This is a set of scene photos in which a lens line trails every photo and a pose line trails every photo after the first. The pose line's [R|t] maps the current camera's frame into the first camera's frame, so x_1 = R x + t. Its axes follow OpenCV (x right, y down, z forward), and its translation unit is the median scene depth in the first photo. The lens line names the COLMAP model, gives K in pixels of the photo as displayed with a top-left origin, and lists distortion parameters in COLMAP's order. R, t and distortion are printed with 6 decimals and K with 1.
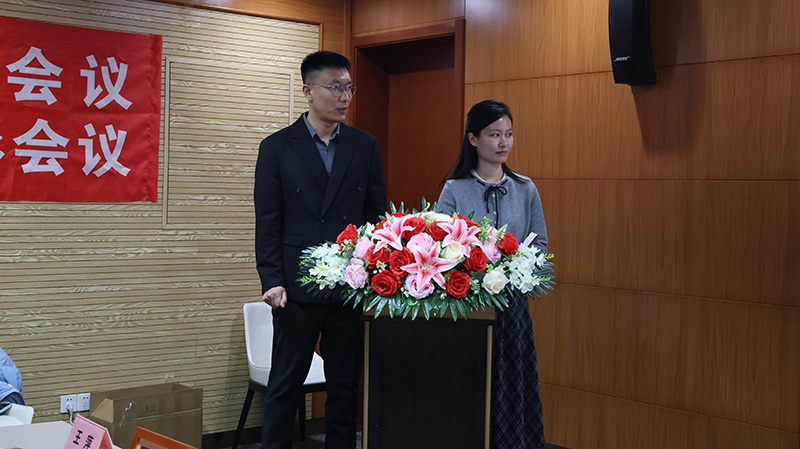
lens RADIAL K [[1105.2, 0, 395.8], [0, 1105.2, 214.0], [0, 0, 1]] dist [-0.001112, 0.000000]
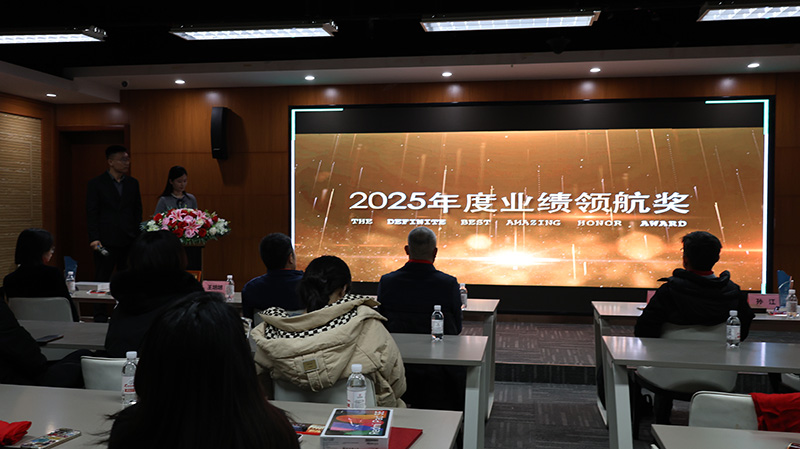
lens RADIAL K [[721.6, 0, 399.0], [0, 721.6, 223.2], [0, 0, 1]] dist [0.002739, 0.014368]
pose [[0.762105, -0.032917, 0.646616, -0.635517], [0.024047, 0.999457, 0.022537, 0.006758], [-0.647007, -0.001627, 0.762482, -0.641568]]
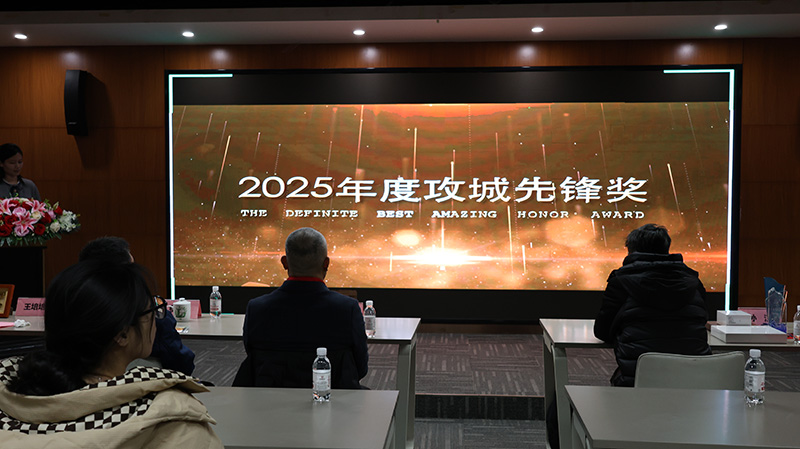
lens RADIAL K [[745.3, 0, 396.3], [0, 745.3, 224.4], [0, 0, 1]] dist [0.004400, 0.000000]
pose [[0.697371, -0.048944, 0.715038, -0.424954], [0.025024, 0.998720, 0.043955, 0.004470], [-0.716274, -0.012760, 0.697703, -0.468049]]
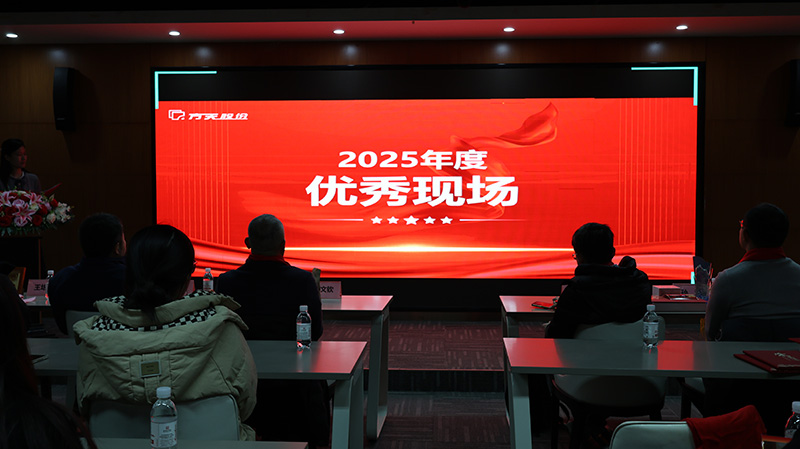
lens RADIAL K [[813.7, 0, 399.8], [0, 813.7, 220.5], [0, 0, 1]] dist [-0.004700, 0.000000]
pose [[0.684490, -0.048255, 0.727423, -0.556456], [0.028047, 0.998811, 0.039866, 0.013830], [-0.728482, -0.006886, 0.685030, -0.624552]]
